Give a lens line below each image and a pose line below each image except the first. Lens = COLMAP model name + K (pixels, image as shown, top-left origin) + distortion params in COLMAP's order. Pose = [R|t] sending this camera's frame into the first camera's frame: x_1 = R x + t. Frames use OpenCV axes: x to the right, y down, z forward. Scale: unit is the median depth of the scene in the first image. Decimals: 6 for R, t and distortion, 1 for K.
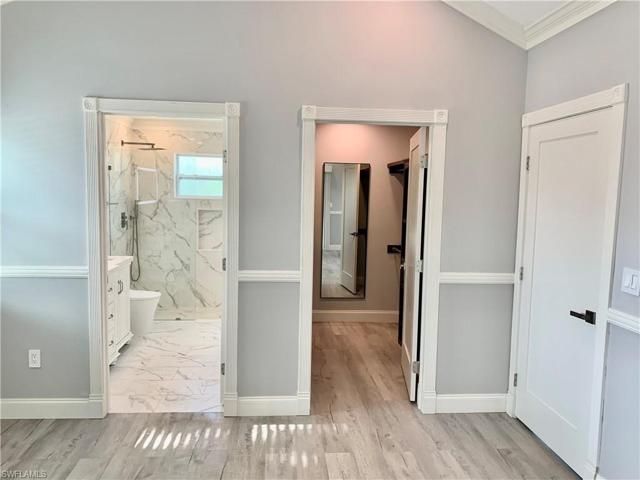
lens RADIAL K [[498.8, 0, 320.5], [0, 498.8, 225.2], [0, 0, 1]] dist [0.026196, -0.005013]
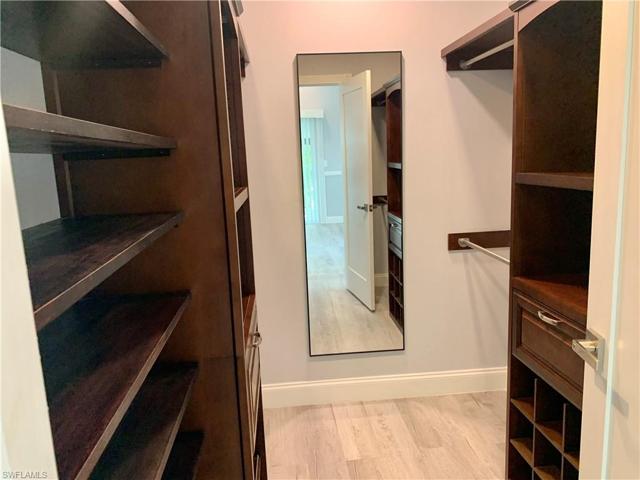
lens RADIAL K [[498.6, 0, 320.0], [0, 498.6, 240.0], [0, 0, 1]] dist [0.033371, -0.044977]
pose [[0.997949, -0.063933, -0.003190, 0.018557], [0.063923, 0.992656, 0.102700, -0.009045], [-0.003399, -0.102693, 0.994707, 0.560567]]
